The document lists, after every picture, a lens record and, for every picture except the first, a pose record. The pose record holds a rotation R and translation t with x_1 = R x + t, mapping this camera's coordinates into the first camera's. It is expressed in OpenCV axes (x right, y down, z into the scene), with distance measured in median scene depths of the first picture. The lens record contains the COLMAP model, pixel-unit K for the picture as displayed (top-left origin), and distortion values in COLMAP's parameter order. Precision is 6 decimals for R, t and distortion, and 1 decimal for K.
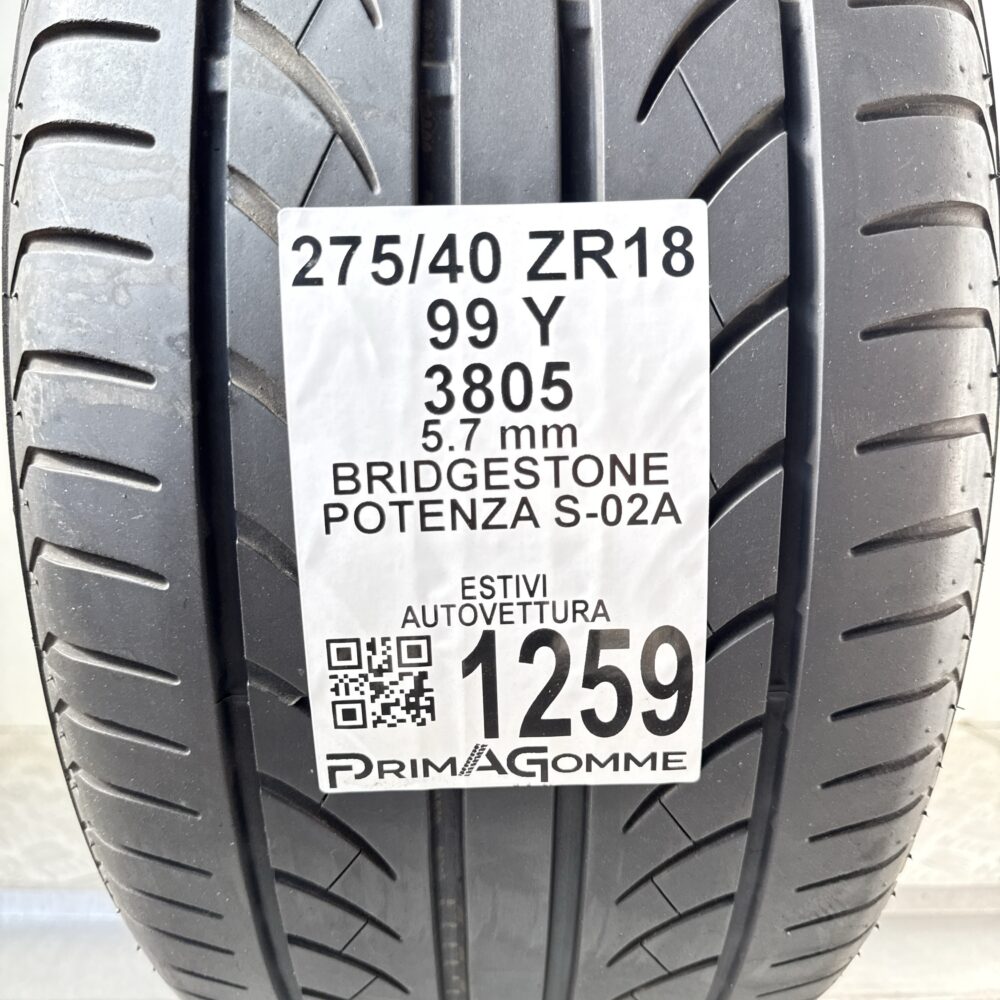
lens RADIAL K [[1038.7, 0, 500.0], [0, 1038.7, 500.0], [0, 0, 1]] dist [0.138488, -0.555194]
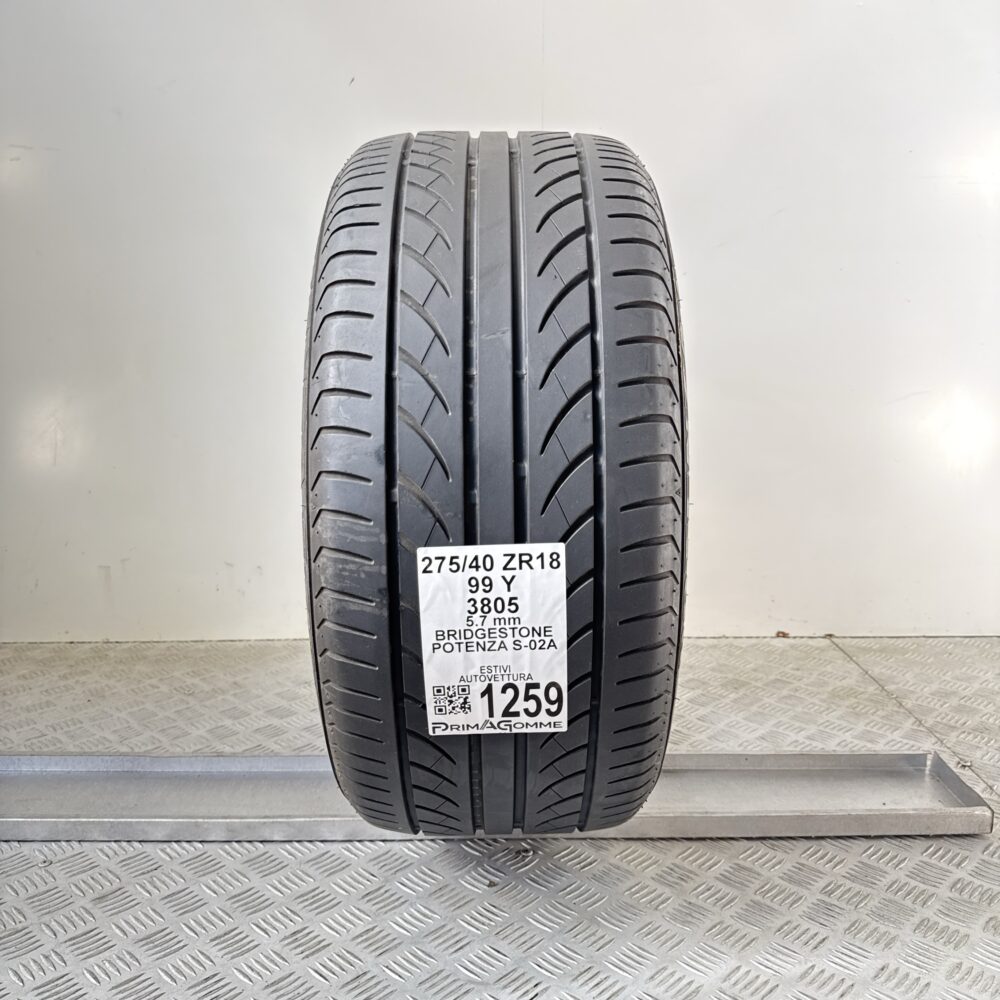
lens RADIAL K [[1038.7, 0, 500.0], [0, 1038.7, 500.0], [0, 0, 1]] dist [0.138488, -0.555194]
pose [[0.999962, -0.001314, -0.008665, 0.042489], [0.002612, 0.988447, 0.151544, -0.816333], [0.008365, -0.151561, 0.988413, -1.766908]]
